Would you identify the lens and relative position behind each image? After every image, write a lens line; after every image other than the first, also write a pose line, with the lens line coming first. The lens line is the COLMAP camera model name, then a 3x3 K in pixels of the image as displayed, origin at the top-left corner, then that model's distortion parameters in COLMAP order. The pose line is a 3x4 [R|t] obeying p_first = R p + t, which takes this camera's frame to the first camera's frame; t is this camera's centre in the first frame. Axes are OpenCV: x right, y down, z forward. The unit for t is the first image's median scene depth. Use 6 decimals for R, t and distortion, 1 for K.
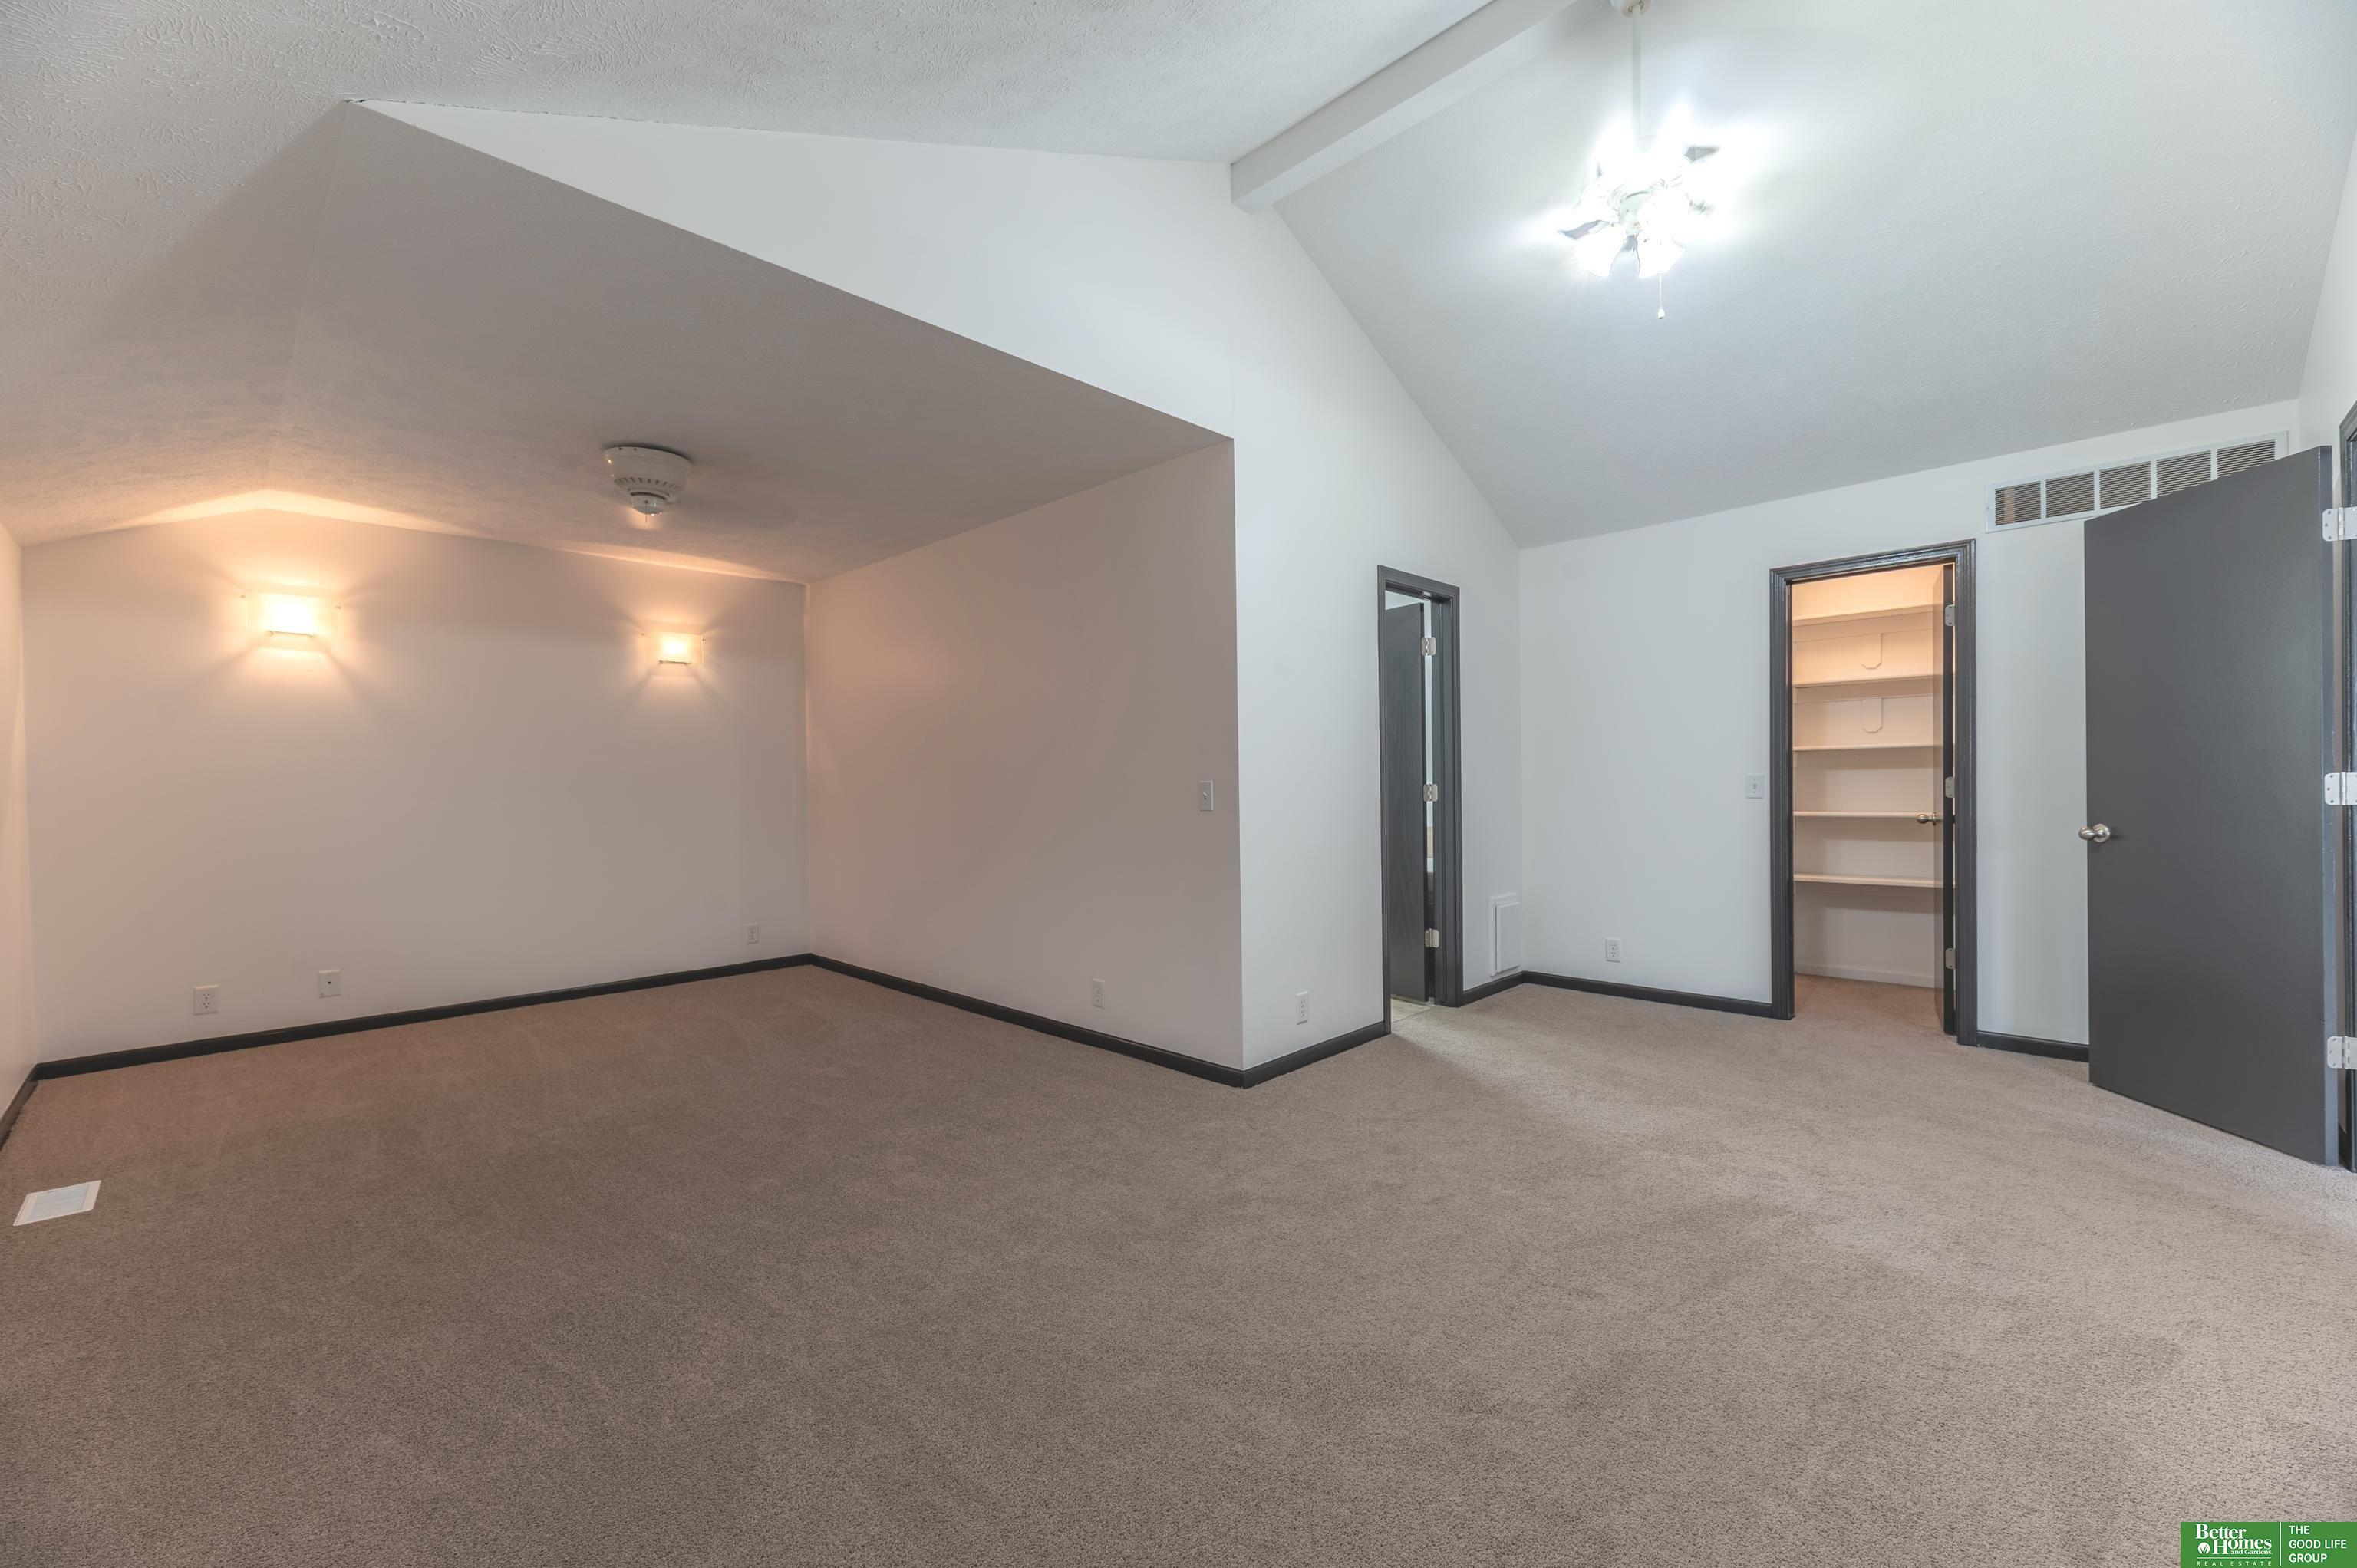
lens RADIAL K [[945.1, 0, 1180.9], [0, 945.1, 778.8], [0, 0, 1]] dist [0.002049, 0.000470]
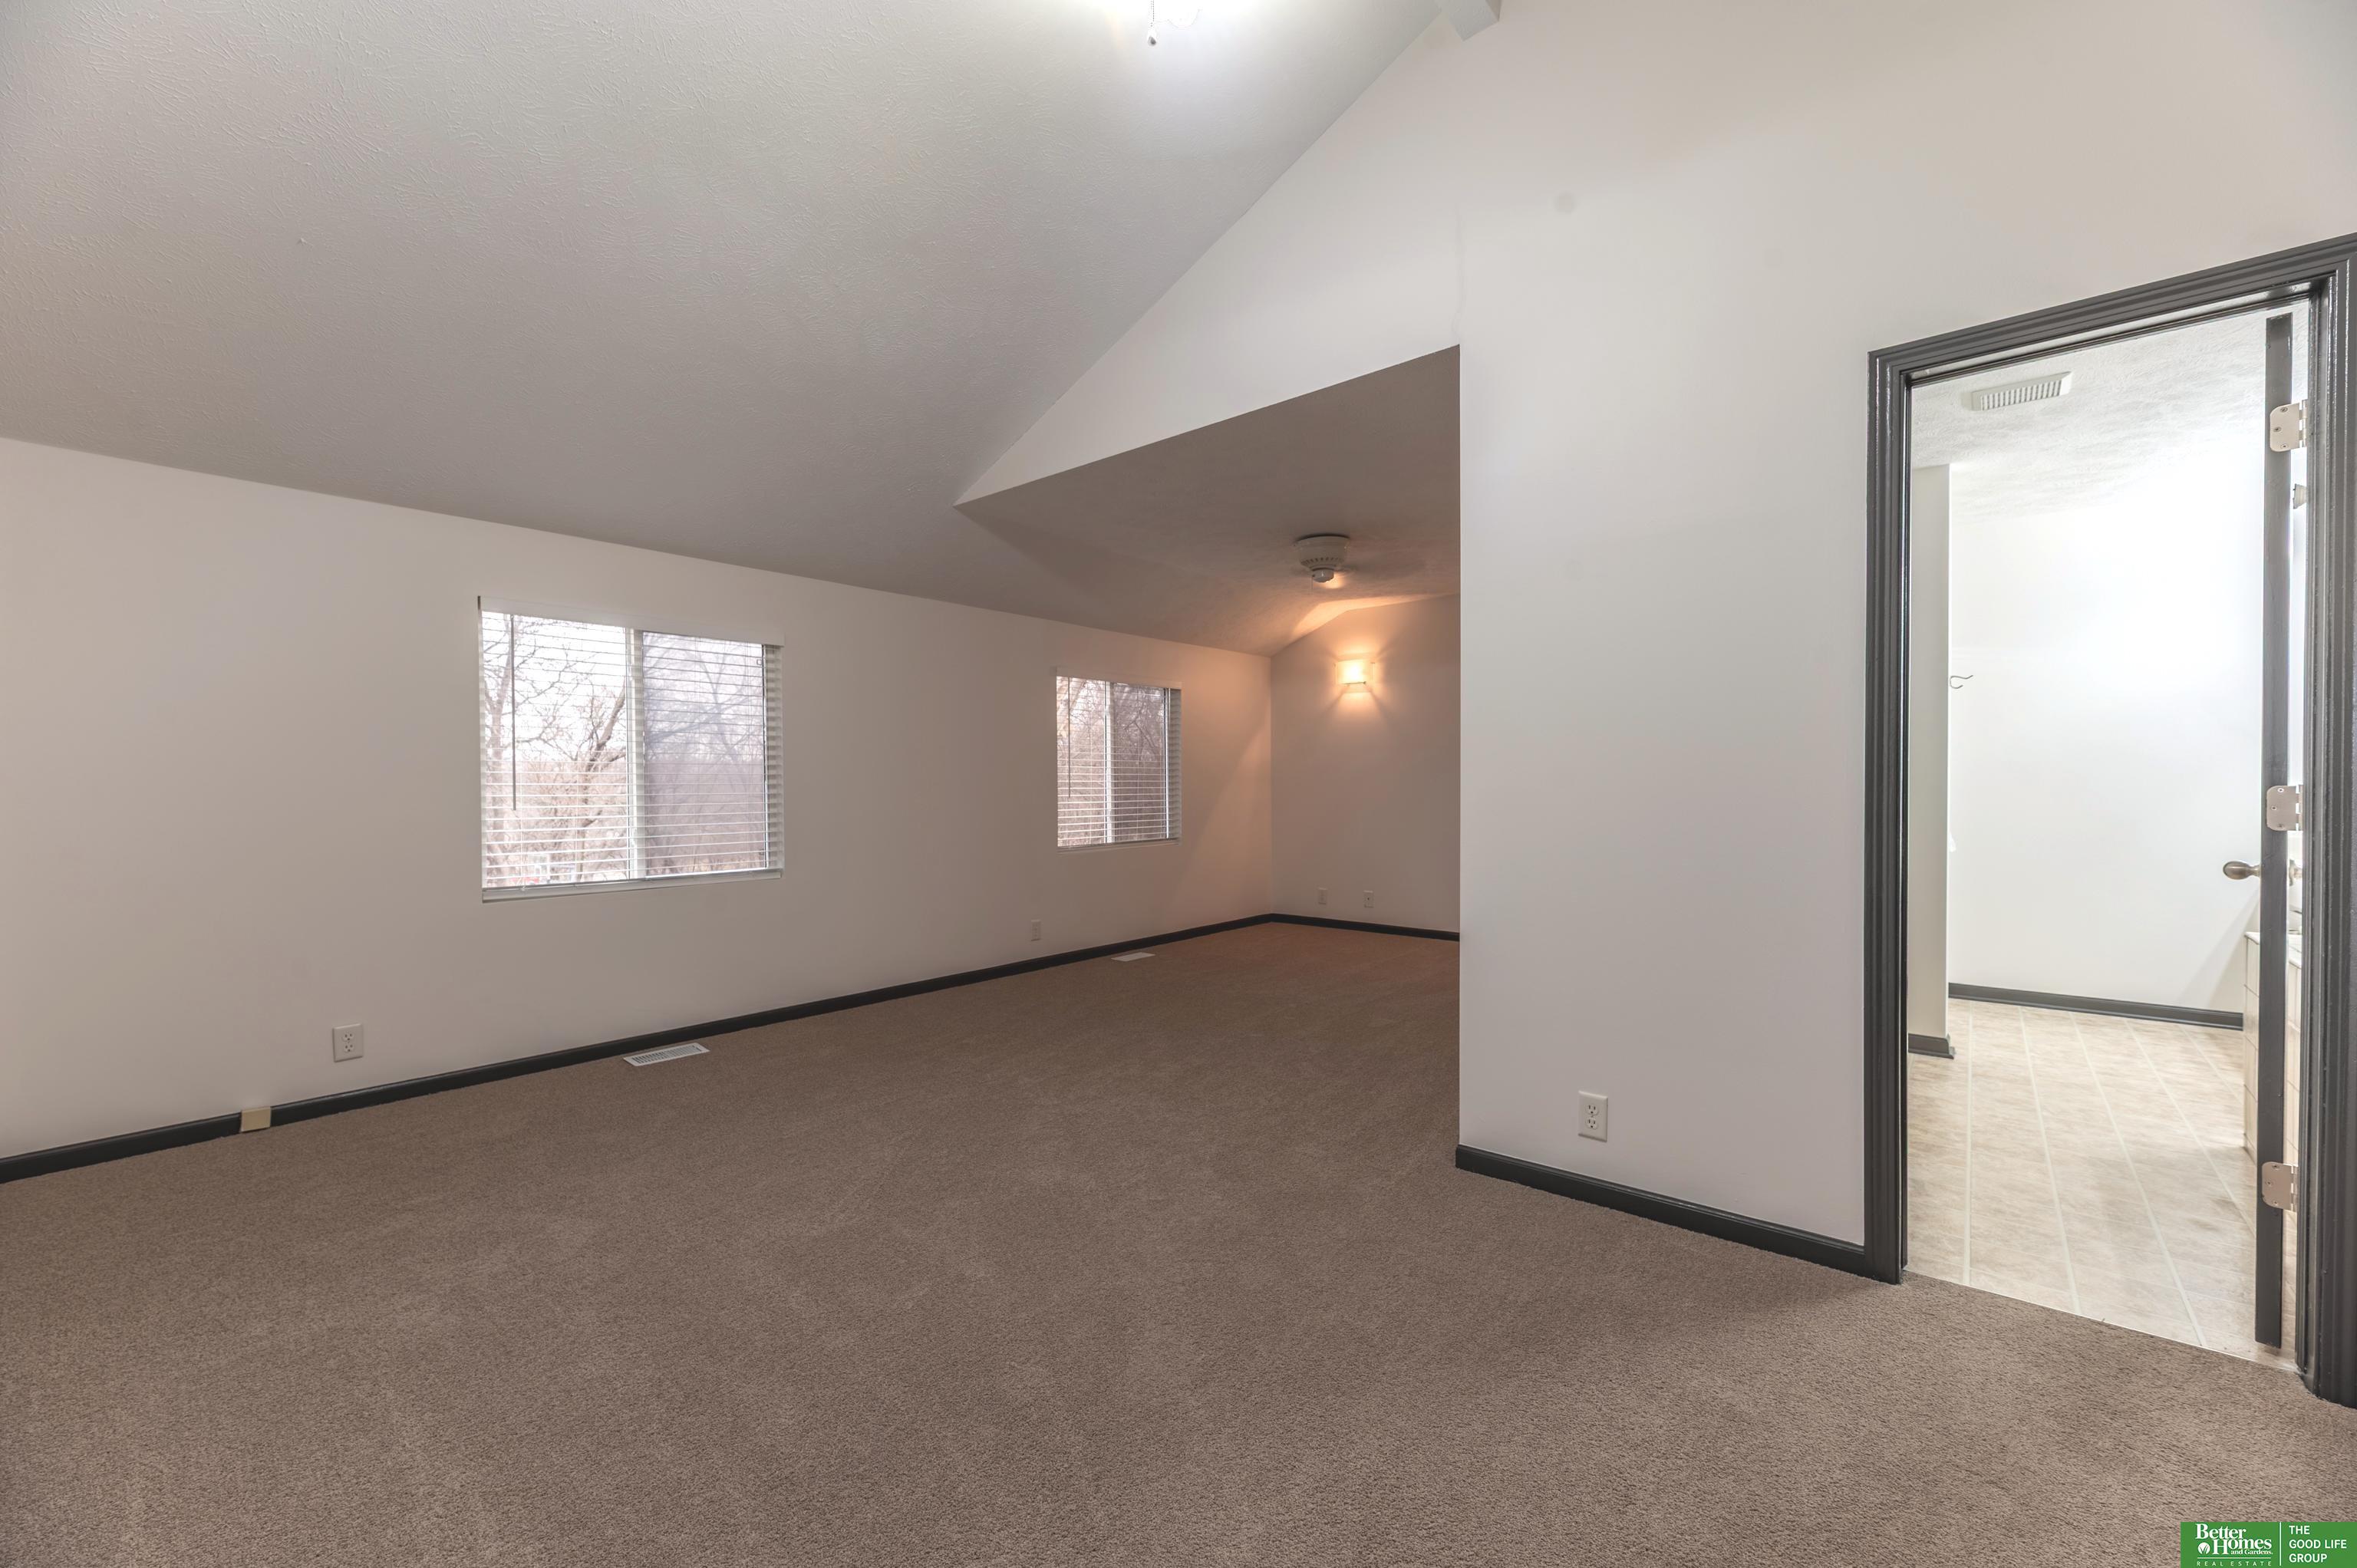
lens RADIAL K [[945.1, 0, 1181.4], [0, 945.1, 786.7], [0, 0, 1]] dist [0.002049, 0.000470]
pose [[0.082000, 0.019298, -0.996445, 0.707329], [-0.003661, 0.999812, 0.019062, -0.004341], [0.996626, 0.002085, 0.082056, 0.600472]]
